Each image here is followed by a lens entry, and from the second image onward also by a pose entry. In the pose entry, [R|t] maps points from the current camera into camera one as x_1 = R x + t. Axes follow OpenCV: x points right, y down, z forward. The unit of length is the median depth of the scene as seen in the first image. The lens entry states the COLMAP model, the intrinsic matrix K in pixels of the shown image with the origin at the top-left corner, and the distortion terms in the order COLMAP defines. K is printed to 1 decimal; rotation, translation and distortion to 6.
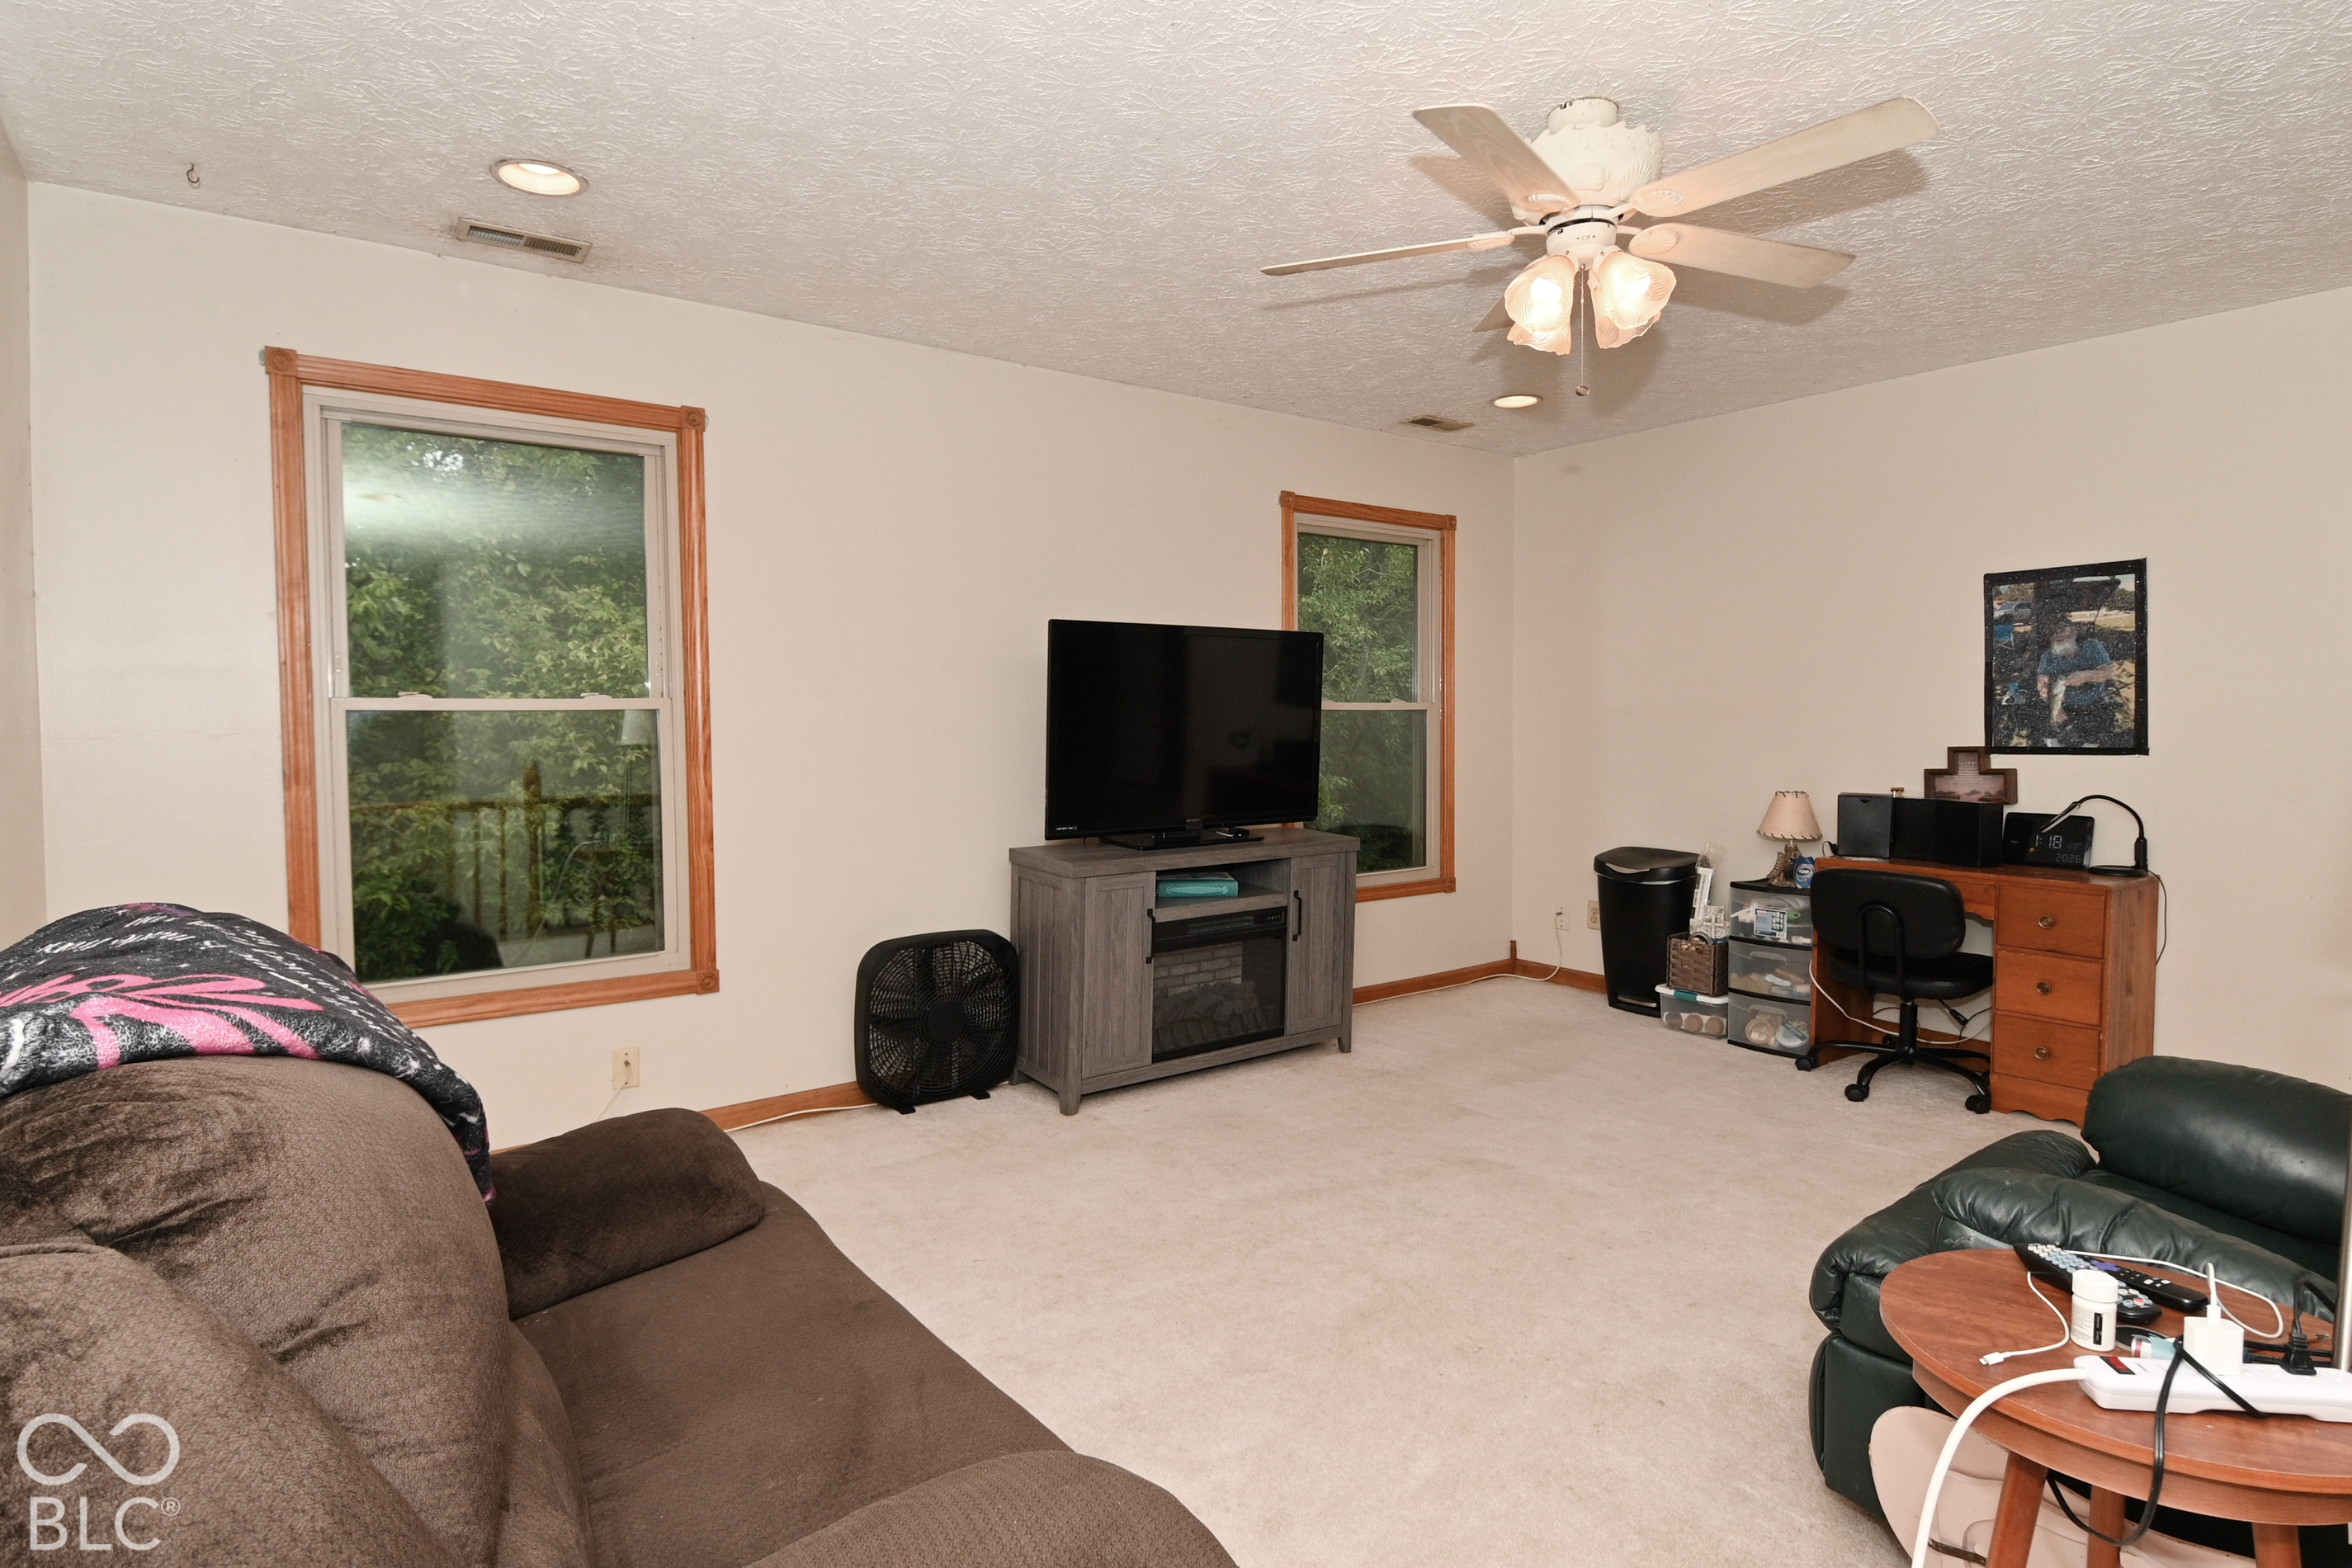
lens RADIAL K [[1238.7, 0, 1182.1], [0, 1238.7, 780.5], [0, 0, 1]] dist [0.013247, -0.024231]
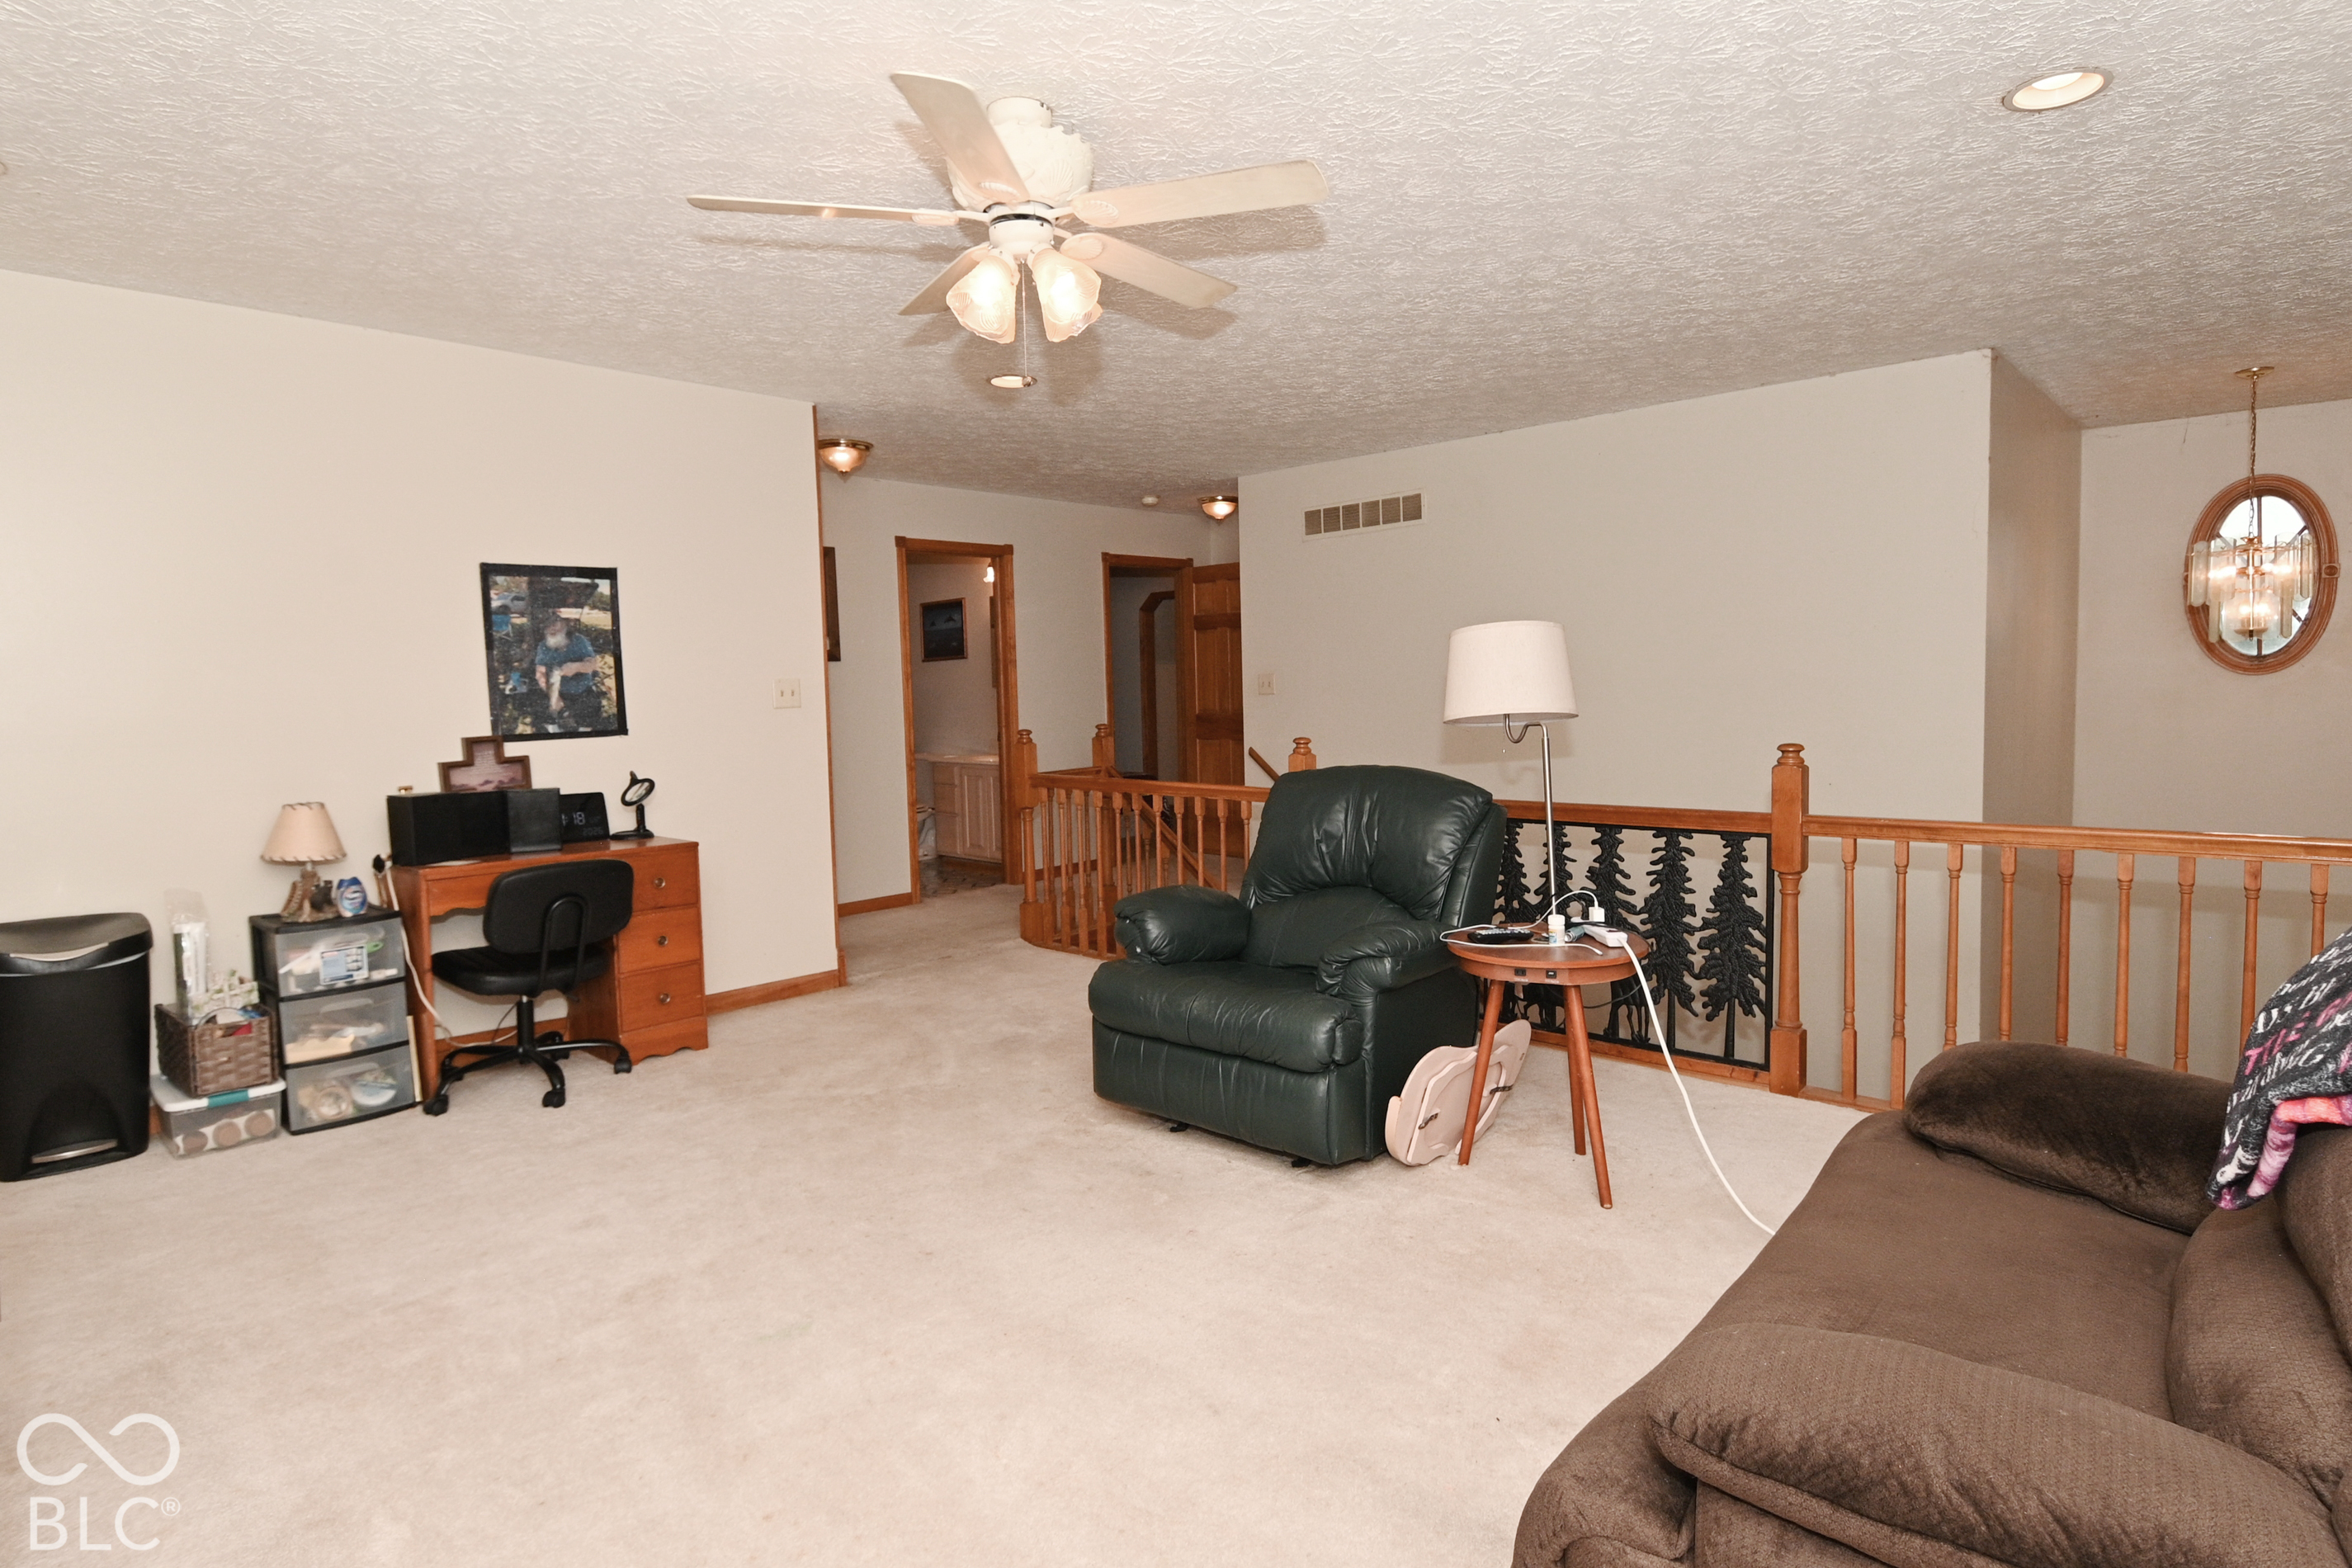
lens RADIAL K [[1238.7, 0, 1174.9], [0, 1238.7, 784.2], [0, 0, 1]] dist [0.013247, -0.024231]
pose [[-0.190785, -0.072093, 0.978981, -0.460642], [0.071808, 0.993603, 0.087164, -0.037583], [-0.979002, 0.086929, -0.184388, 0.672713]]
